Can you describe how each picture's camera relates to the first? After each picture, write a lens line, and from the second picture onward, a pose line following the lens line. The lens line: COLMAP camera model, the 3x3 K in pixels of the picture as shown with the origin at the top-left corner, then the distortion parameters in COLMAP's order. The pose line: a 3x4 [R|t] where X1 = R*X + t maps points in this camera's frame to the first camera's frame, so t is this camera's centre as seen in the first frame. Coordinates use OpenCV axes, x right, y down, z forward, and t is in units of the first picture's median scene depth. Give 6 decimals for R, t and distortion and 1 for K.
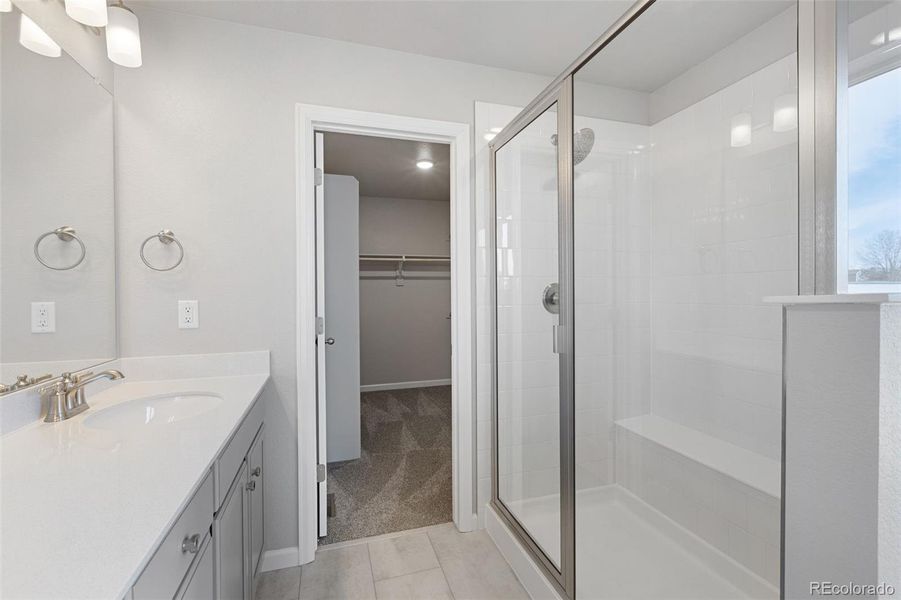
lens RADIAL K [[399.4, 0, 450.5], [0, 399.4, 300.0], [0, 0, 1]] dist [0.014430, -0.000436]
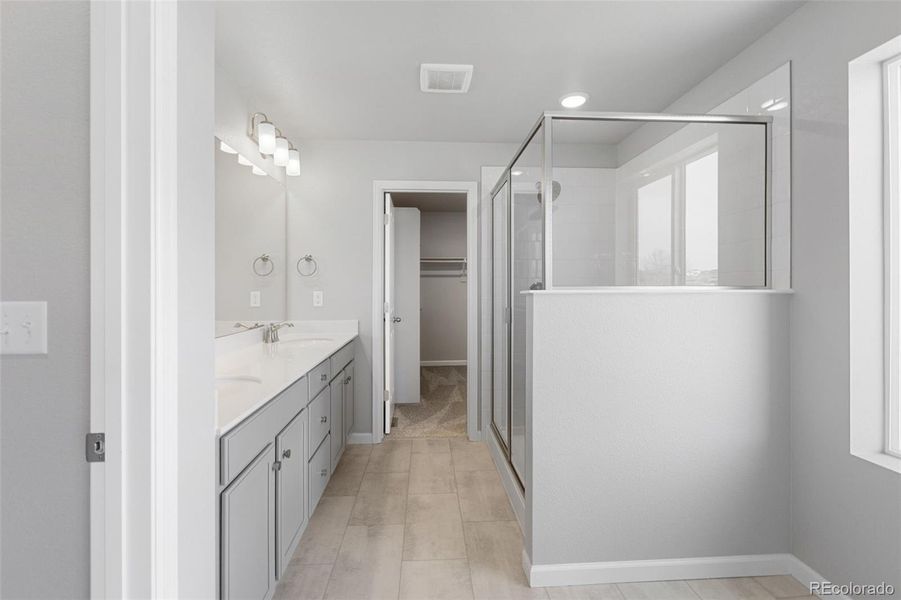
lens RADIAL K [[403.5, 0, 450.4], [0, 403.5, 290.5], [0, 0, 1]] dist [0.000873, -0.001183]
pose [[0.971839, 0.008113, -0.235506, 0.358037], [-0.010507, 0.999905, -0.008912, 0.006043], [0.235411, 0.011135, 0.971832, -0.628011]]
